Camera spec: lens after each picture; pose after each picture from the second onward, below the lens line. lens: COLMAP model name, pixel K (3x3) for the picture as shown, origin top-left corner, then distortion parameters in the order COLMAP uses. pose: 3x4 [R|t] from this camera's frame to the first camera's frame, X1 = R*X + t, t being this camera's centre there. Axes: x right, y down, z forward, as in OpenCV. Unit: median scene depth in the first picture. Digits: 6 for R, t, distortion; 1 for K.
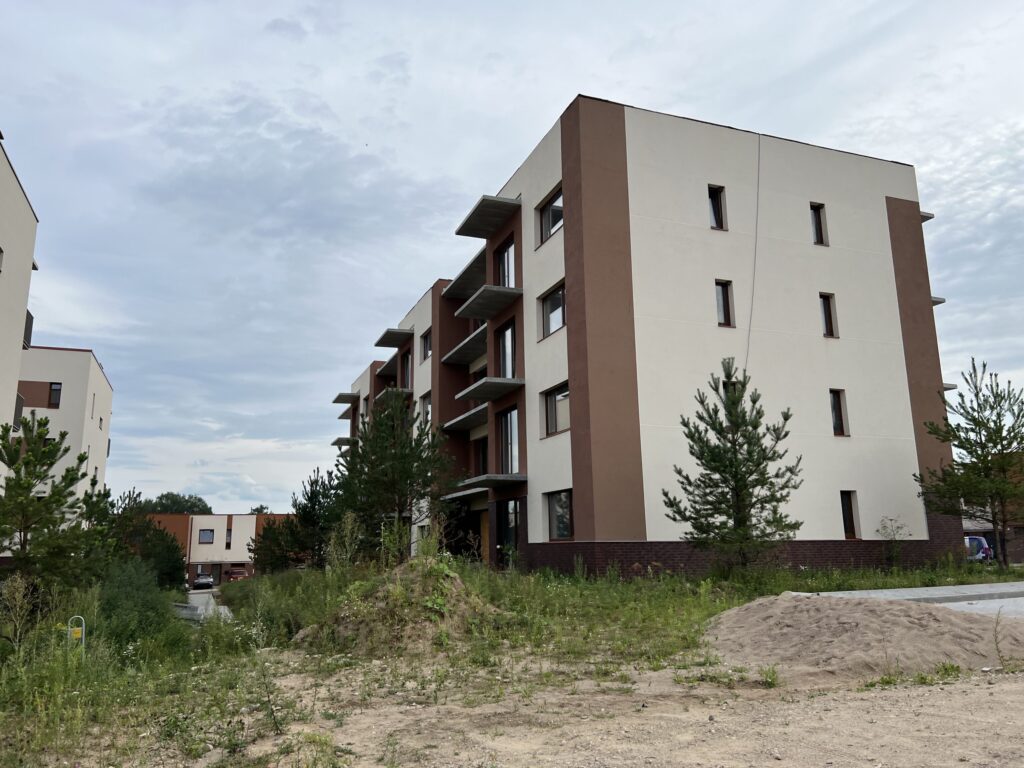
lens RADIAL K [[789.4, 0, 512.0], [0, 789.4, 384.0], [0, 0, 1]] dist [0.006245, -0.004190]
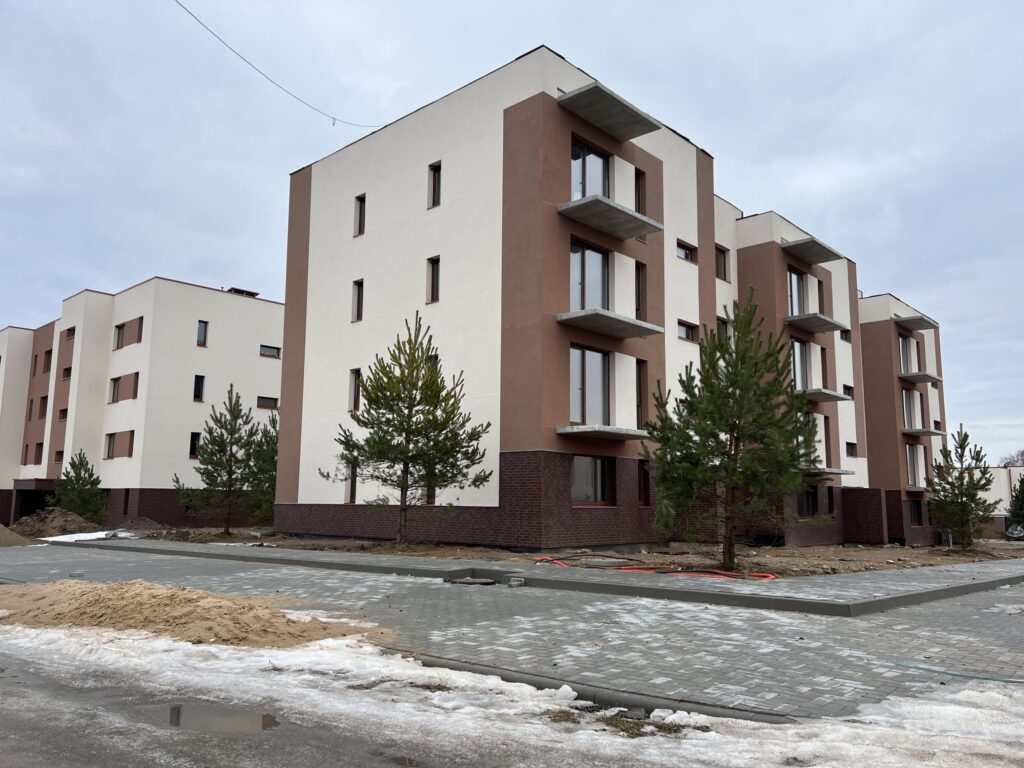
lens RADIAL K [[790.9, 0, 512.0], [0, 790.9, 384.0], [0, 0, 1]] dist [0.052198, -0.002337]
pose [[0.433816, -0.115284, -0.893596, 1.374464], [0.170093, 0.984426, -0.044427, 0.107177], [0.884800, -0.132722, 0.446669, 0.659727]]
